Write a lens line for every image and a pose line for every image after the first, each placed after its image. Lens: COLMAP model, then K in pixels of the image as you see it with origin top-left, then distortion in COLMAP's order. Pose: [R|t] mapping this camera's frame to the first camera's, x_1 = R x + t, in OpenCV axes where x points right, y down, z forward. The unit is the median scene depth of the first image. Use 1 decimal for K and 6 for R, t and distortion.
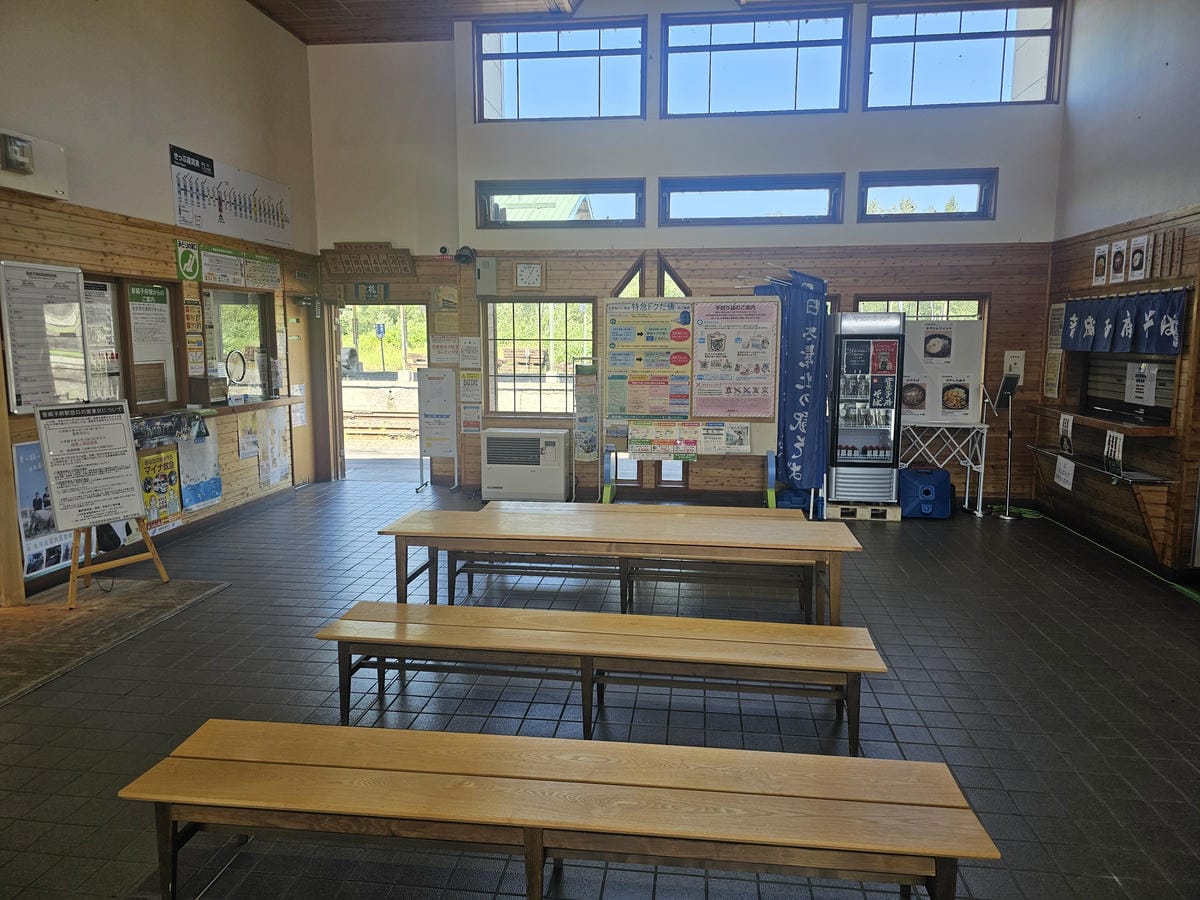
lens RADIAL K [[806.6, 0, 605.9], [0, 806.6, 450.3], [0, 0, 1]] dist [0.009450, -0.006141]
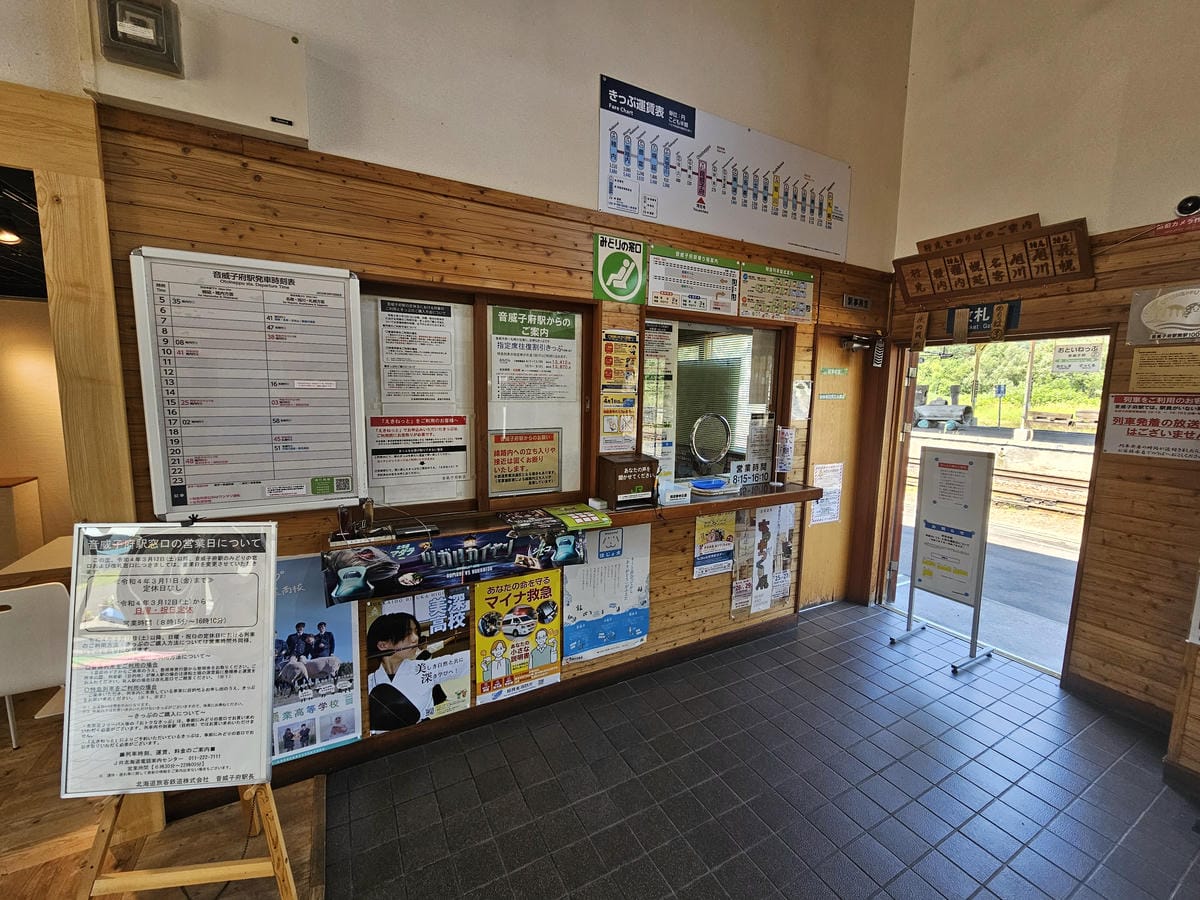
lens RADIAL K [[491.4, 0, 601.3], [0, 491.4, 446.8], [0, 0, 1]] dist [-0.002569, -0.000499]
pose [[0.579943, 0.102994, -0.808120, -0.204620], [-0.129204, 0.991049, 0.033585, -0.109840], [0.804346, 0.084935, 0.588060, 0.770616]]
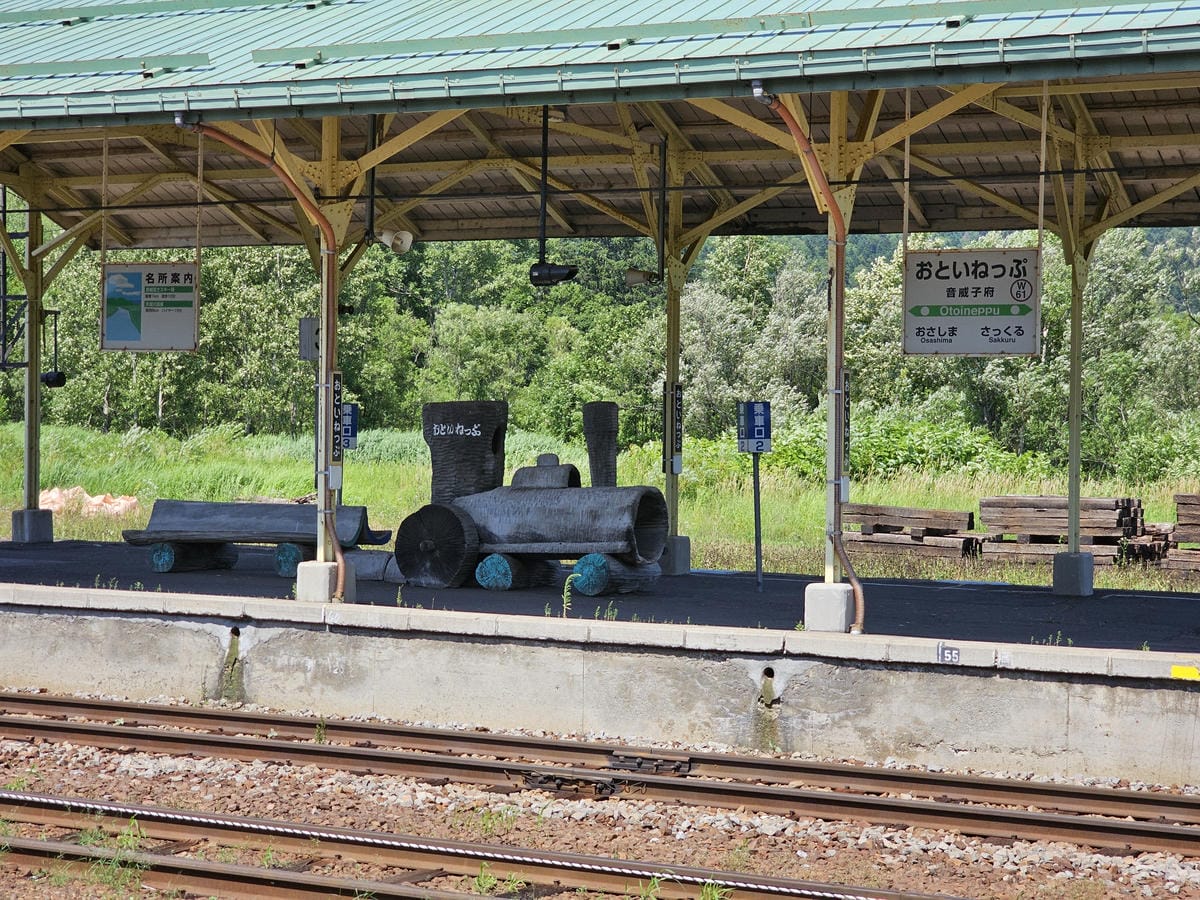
lens RADIAL K [[2335.3, 0, 600.1], [0, 2335.3, 451.0], [0, 0, 1]] dist [-0.246665, 0.000000]
pose [[0.941497, 0.017365, -0.336574, -0.290516], [-0.063771, 0.989810, -0.127318, -0.171849], [0.330933, 0.141333, 0.933010, 1.158849]]
